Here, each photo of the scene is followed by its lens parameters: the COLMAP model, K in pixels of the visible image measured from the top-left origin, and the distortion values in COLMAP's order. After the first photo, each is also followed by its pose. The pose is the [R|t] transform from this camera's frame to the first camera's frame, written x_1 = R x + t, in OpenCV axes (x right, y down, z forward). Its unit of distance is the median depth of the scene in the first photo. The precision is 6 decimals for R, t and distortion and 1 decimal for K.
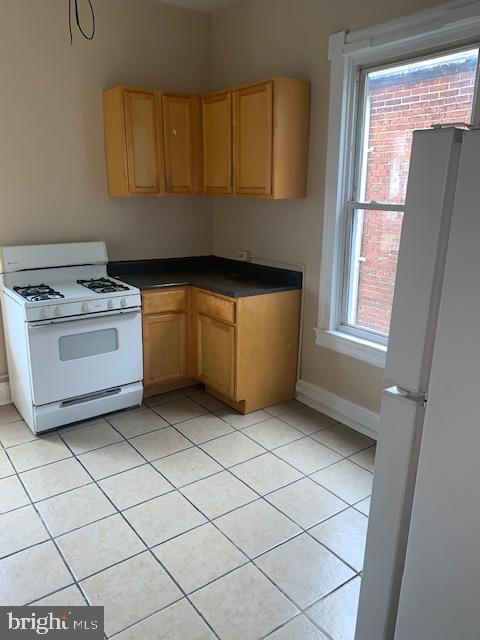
lens RADIAL K [[488.7, 0, 240.2], [0, 488.7, 323.8], [0, 0, 1]] dist [0.038045, -0.025621]
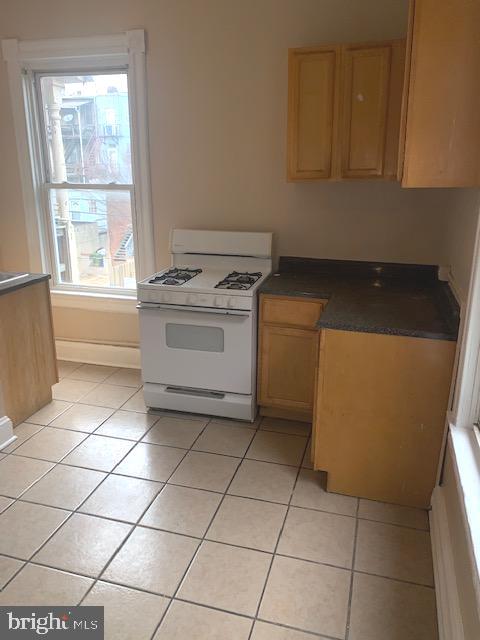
lens RADIAL K [[488.7, 0, 240.7], [0, 488.7, 313.2], [0, 0, 1]] dist [0.038045, -0.025621]
pose [[0.599546, 0.212452, -0.771627, 0.437338], [-0.209396, 0.972180, 0.104972, -0.115443], [0.772462, 0.098640, 0.627353, 0.442349]]
